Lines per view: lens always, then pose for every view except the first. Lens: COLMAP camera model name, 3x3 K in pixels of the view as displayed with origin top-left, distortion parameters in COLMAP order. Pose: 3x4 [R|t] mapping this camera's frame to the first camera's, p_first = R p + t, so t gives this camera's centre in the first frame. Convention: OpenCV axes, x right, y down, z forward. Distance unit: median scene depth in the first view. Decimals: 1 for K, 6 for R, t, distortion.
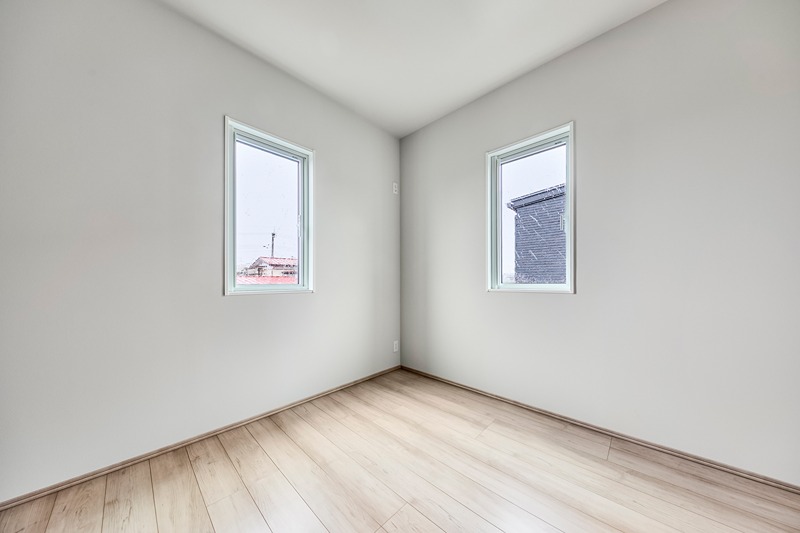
lens RADIAL K [[265.5, 0, 407.9], [0, 265.5, 280.6], [0, 0, 1]] dist [0.007172, -0.000159]
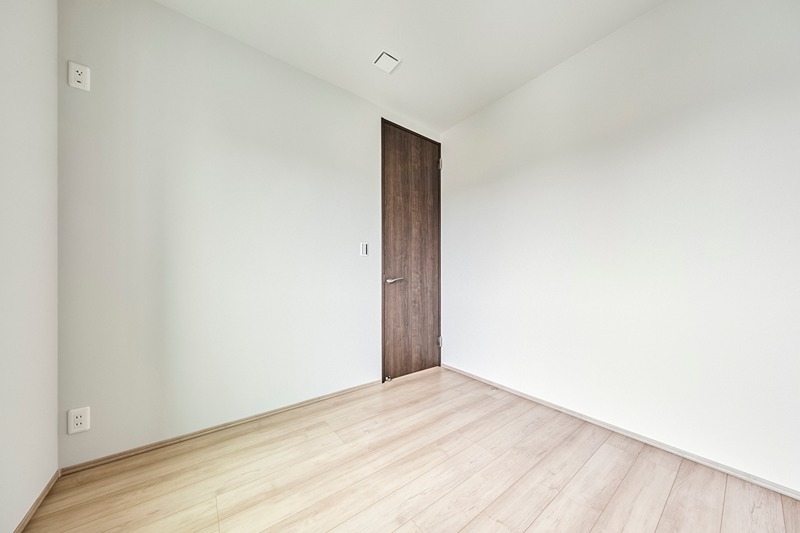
lens RADIAL K [[265.5, 0, 404.1], [0, 265.5, 272.6], [0, 0, 1]] dist [0.007172, -0.000159]
pose [[0.162721, 0.023632, 0.986389, -5.525374], [-0.000130, 0.999714, -0.023930, 0.046956], [-0.986672, 0.003766, 0.162677, 5.204396]]
